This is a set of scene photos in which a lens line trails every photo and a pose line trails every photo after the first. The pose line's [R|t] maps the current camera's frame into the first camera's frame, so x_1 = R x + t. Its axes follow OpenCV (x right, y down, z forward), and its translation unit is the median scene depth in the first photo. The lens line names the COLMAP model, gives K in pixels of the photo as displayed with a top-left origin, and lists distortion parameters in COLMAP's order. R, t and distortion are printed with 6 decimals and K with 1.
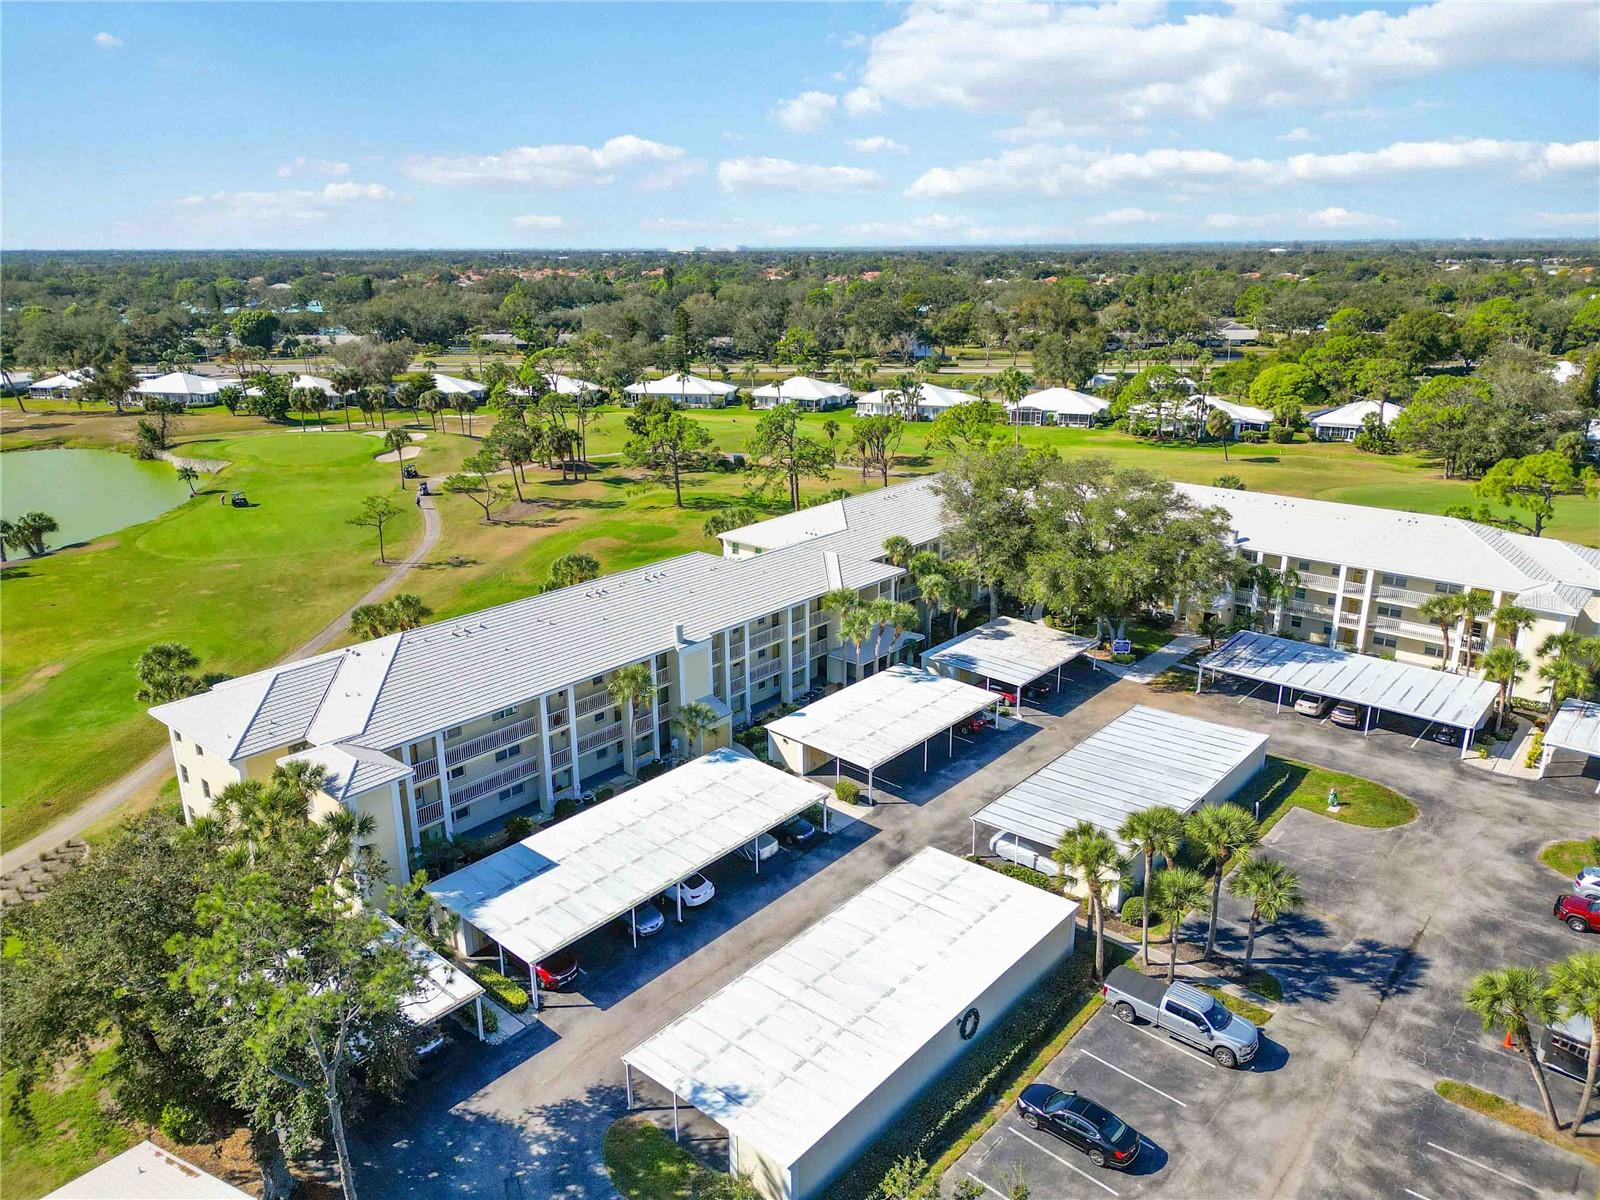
lens RADIAL K [[1131.5, 0, 807.8], [0, 1131.5, 590.3], [0, 0, 1]] dist [0.068753, -0.064944]
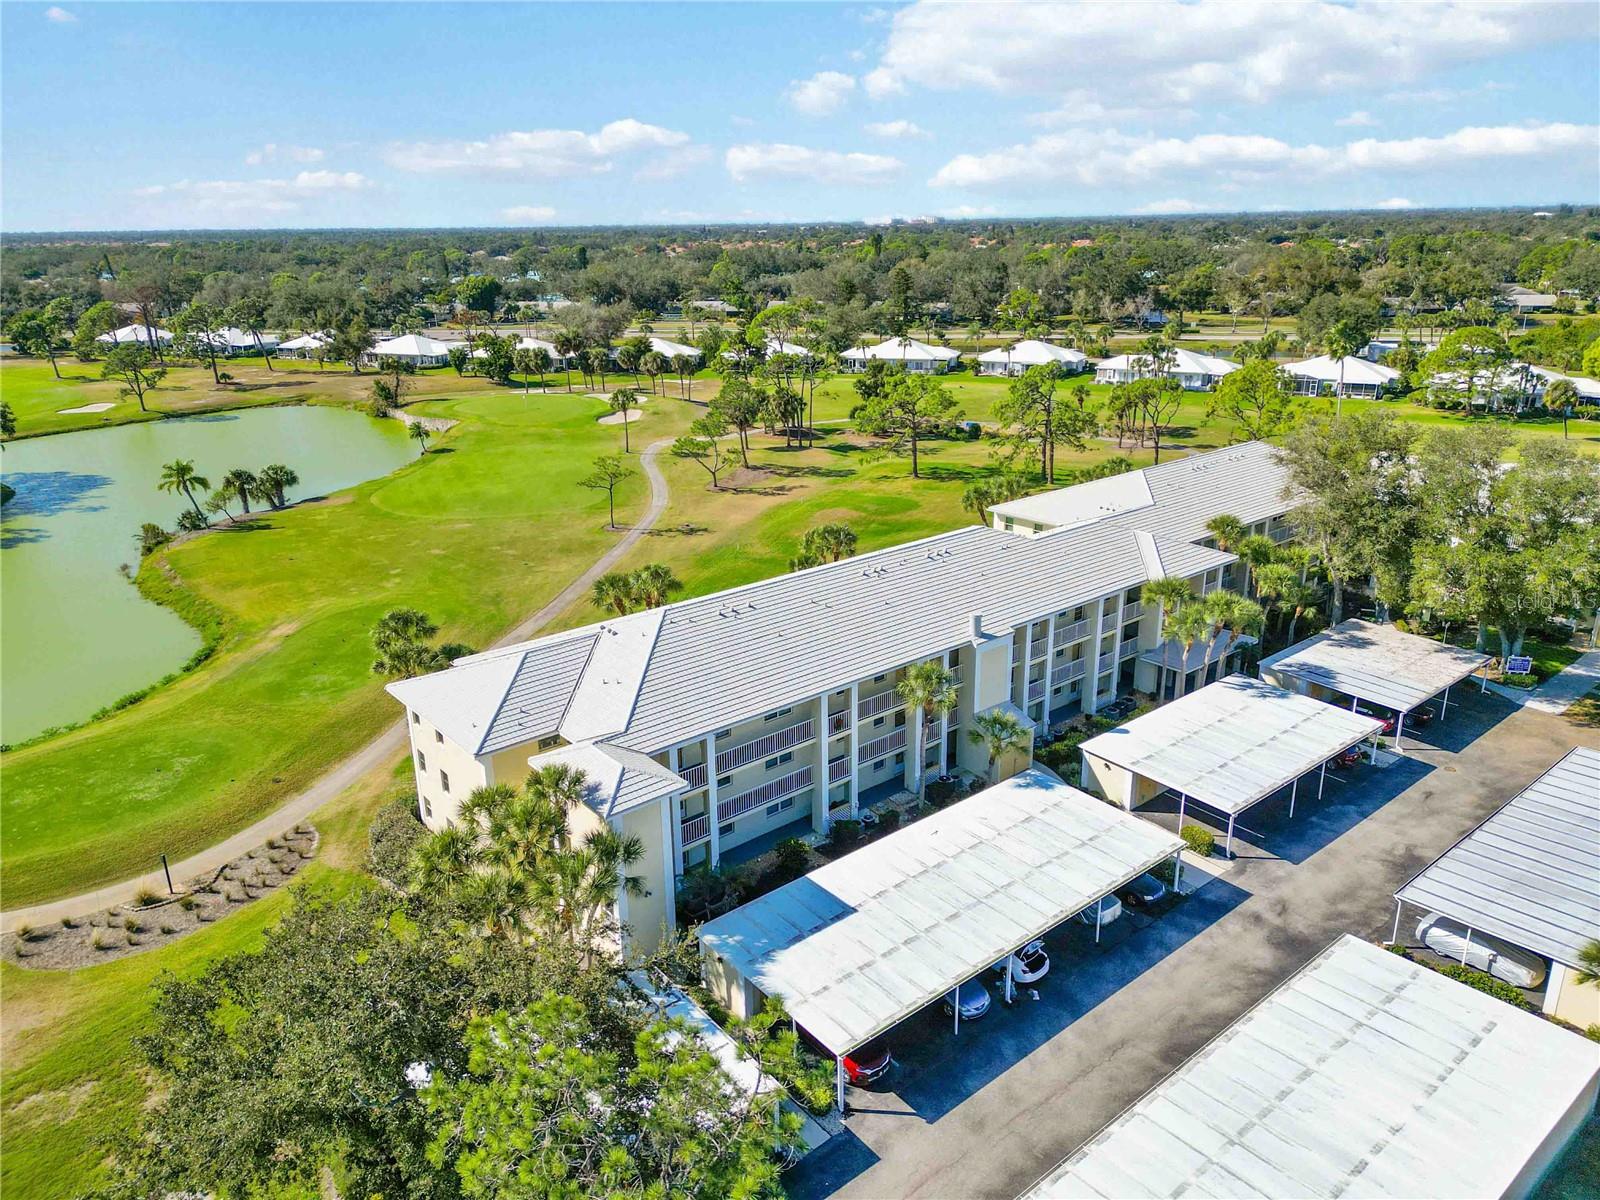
lens RADIAL K [[1131.5, 0, 802.0], [0, 1131.5, 598.6], [0, 0, 1]] dist [0.068753, -0.064944]
pose [[0.986000, 0.044055, -0.160819, -0.085804], [-0.039631, 0.998745, 0.030615, -0.000836], [0.161966, -0.023813, 0.986509, 0.135395]]
